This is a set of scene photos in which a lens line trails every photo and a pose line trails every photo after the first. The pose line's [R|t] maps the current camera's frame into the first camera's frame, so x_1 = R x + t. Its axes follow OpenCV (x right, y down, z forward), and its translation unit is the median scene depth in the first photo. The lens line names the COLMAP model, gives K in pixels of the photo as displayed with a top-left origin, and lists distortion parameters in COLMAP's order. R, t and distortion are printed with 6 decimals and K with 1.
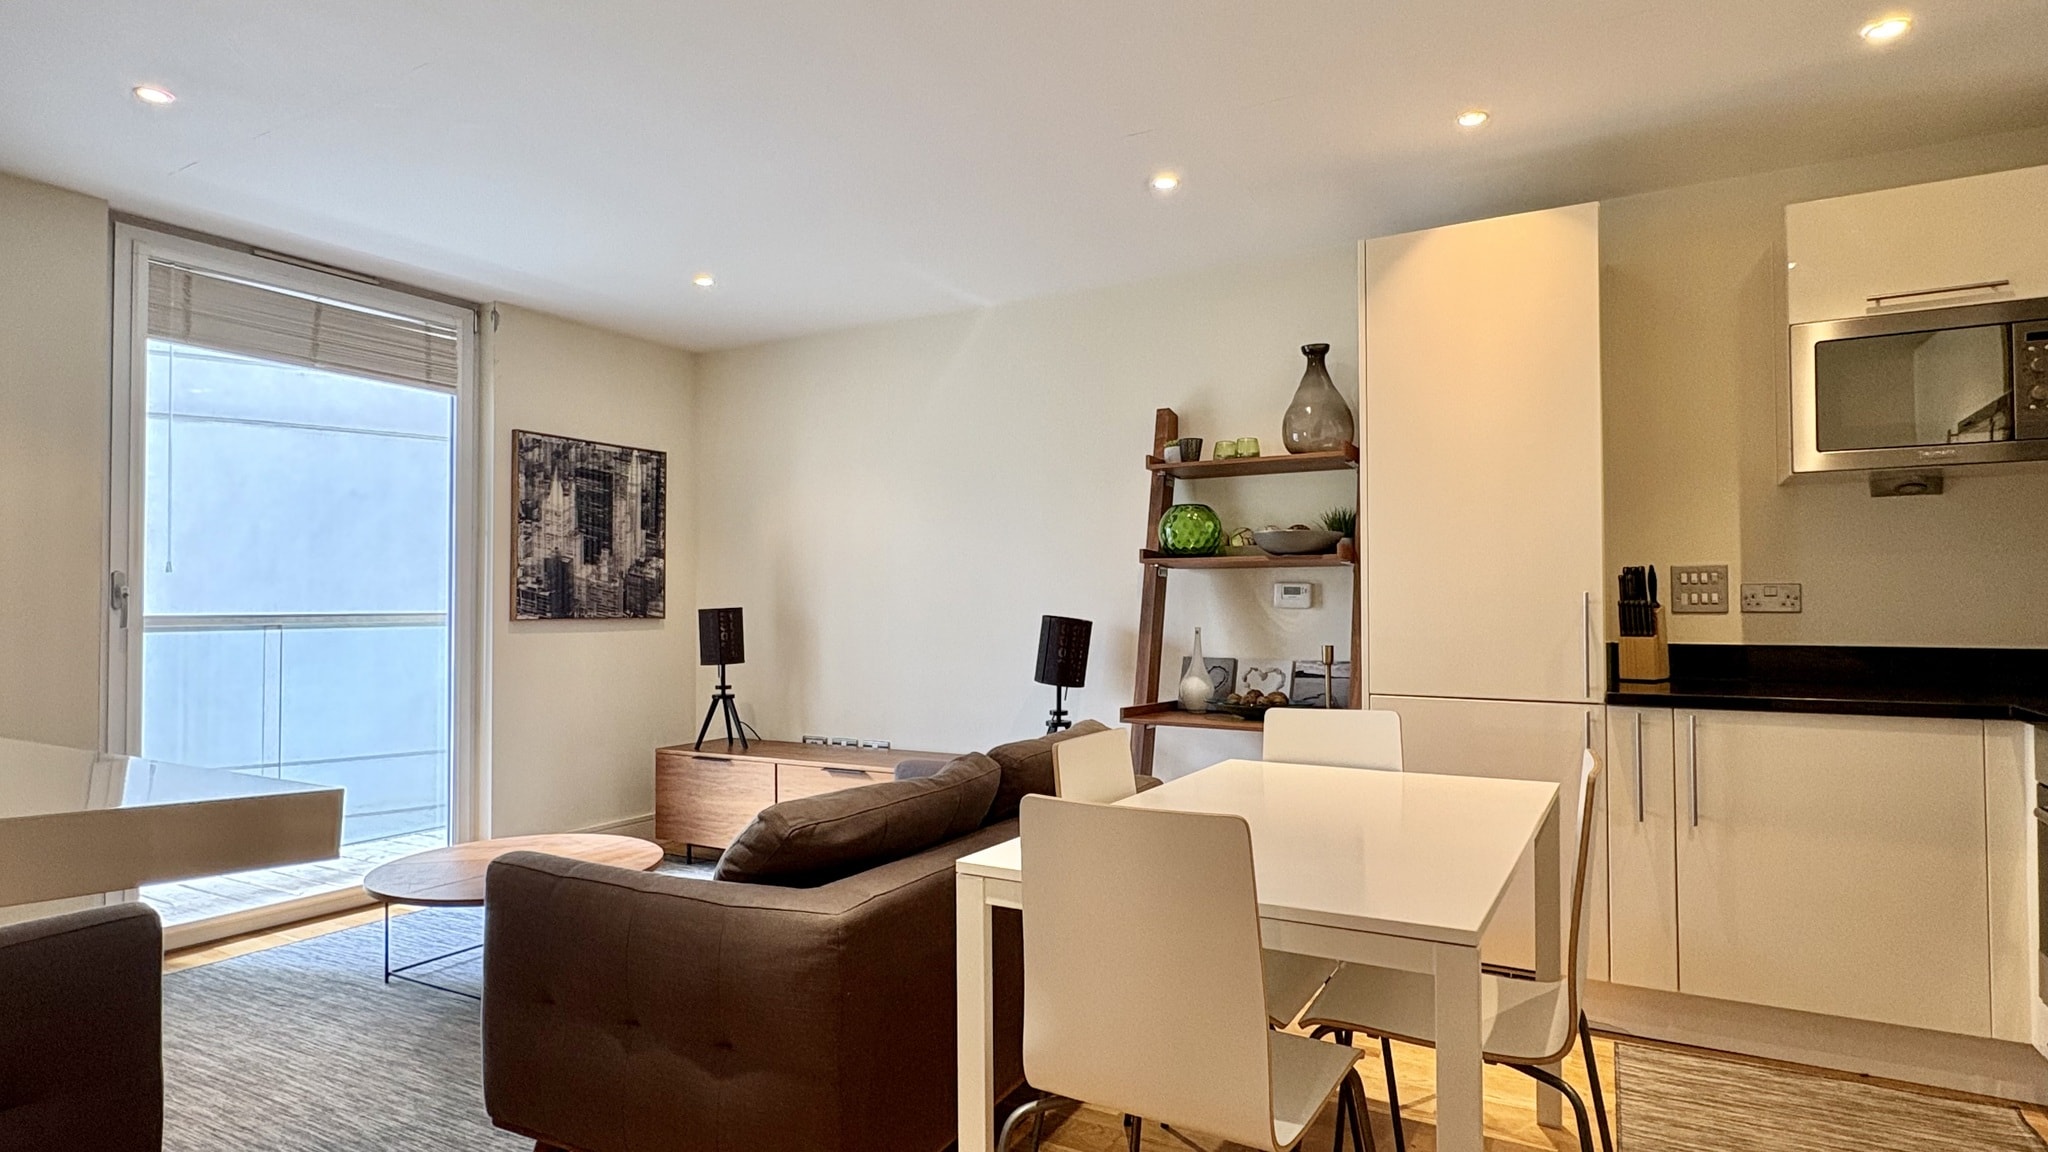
lens RADIAL K [[1127.6, 0, 1024.0], [0, 1127.6, 576.0], [0, 0, 1]] dist [-0.000953, -0.000250]
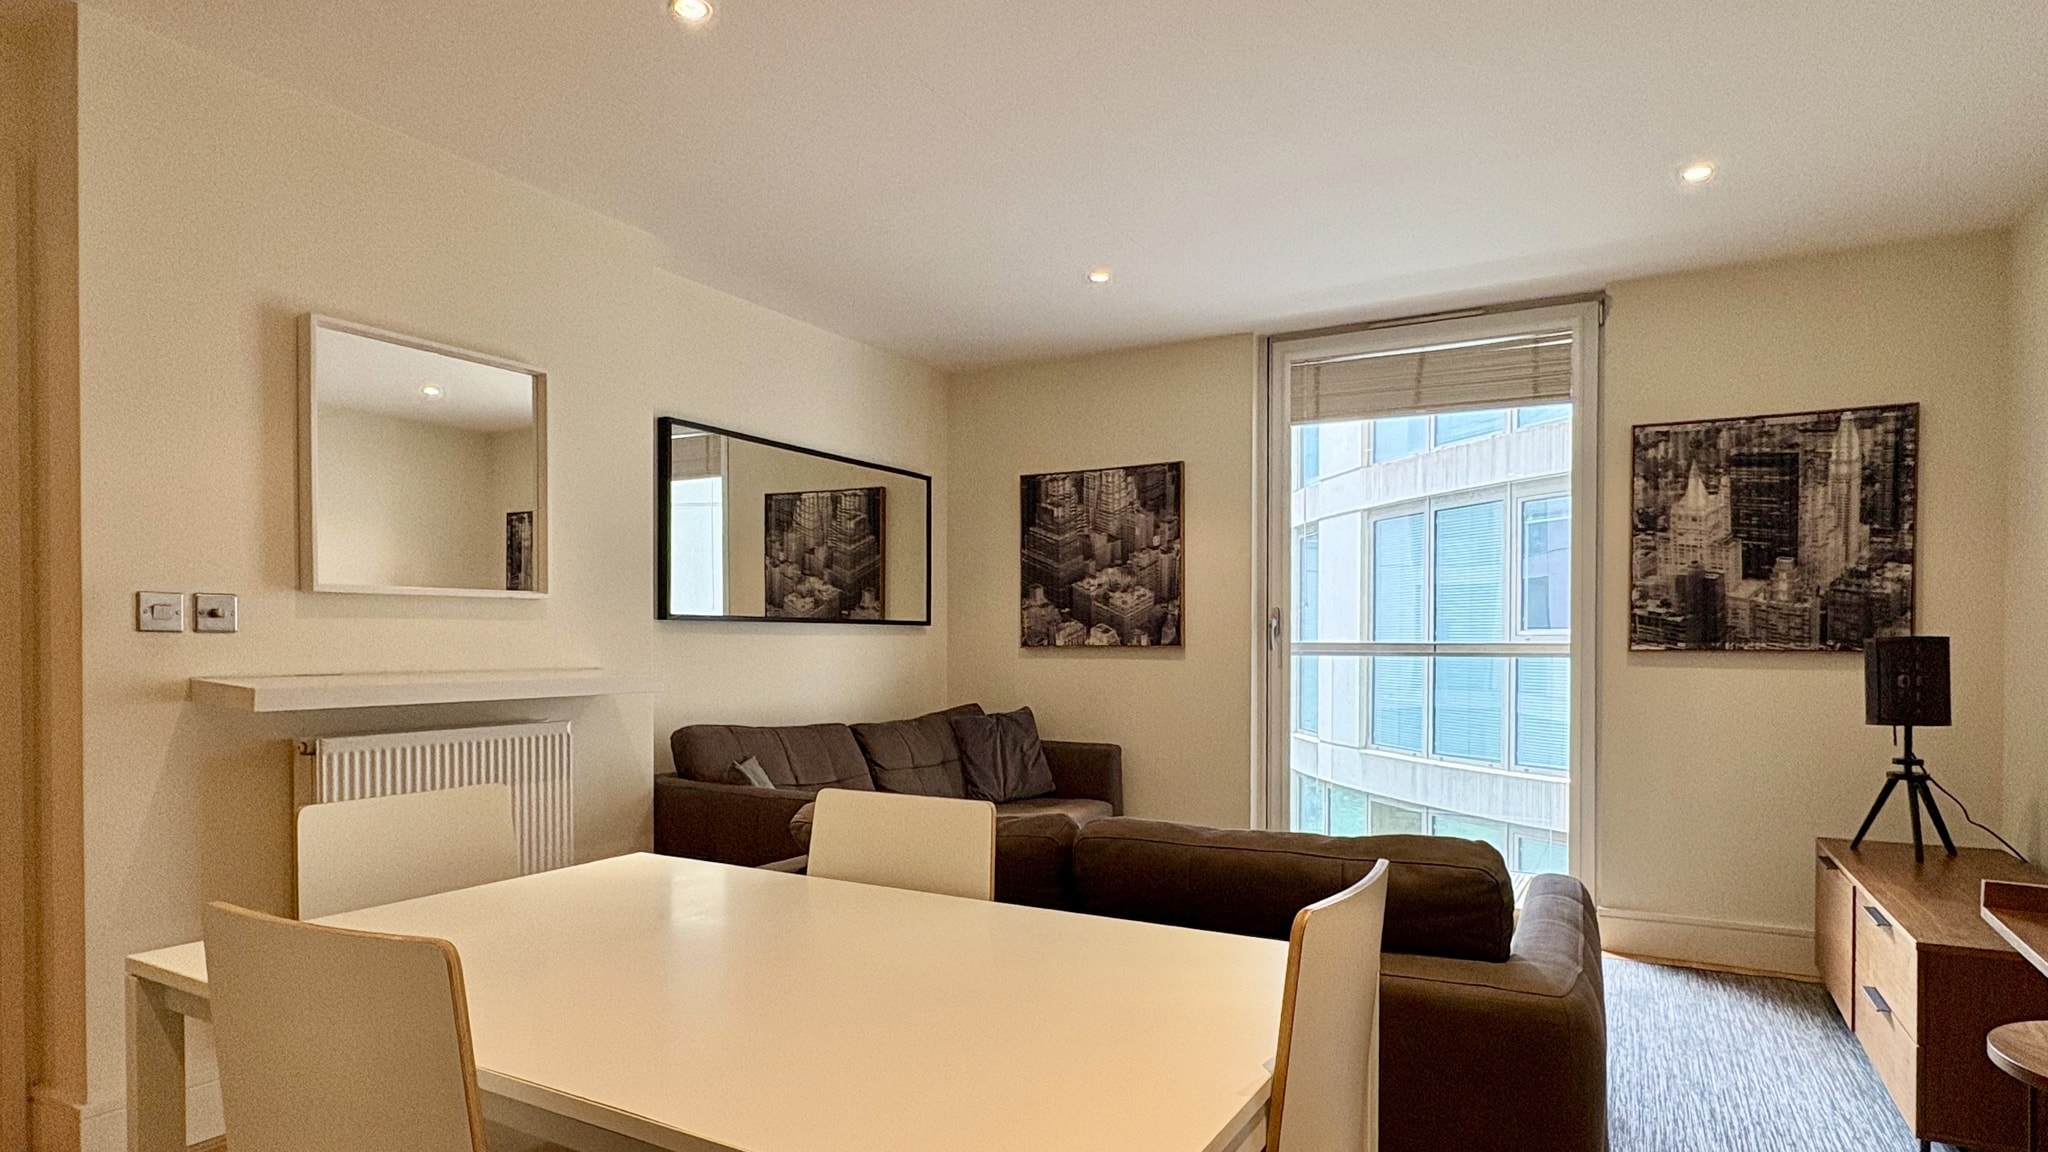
lens RADIAL K [[1122.3, 0, 1026.6], [0, 1122.3, 651.5], [0, 0, 1]] dist [-0.001755, -0.000337]
pose [[-0.001909, 0.008879, -0.999959, 0.375312], [0.021173, 0.999737, 0.008836, 0.021241], [0.999774, -0.021155, -0.002096, 0.517783]]
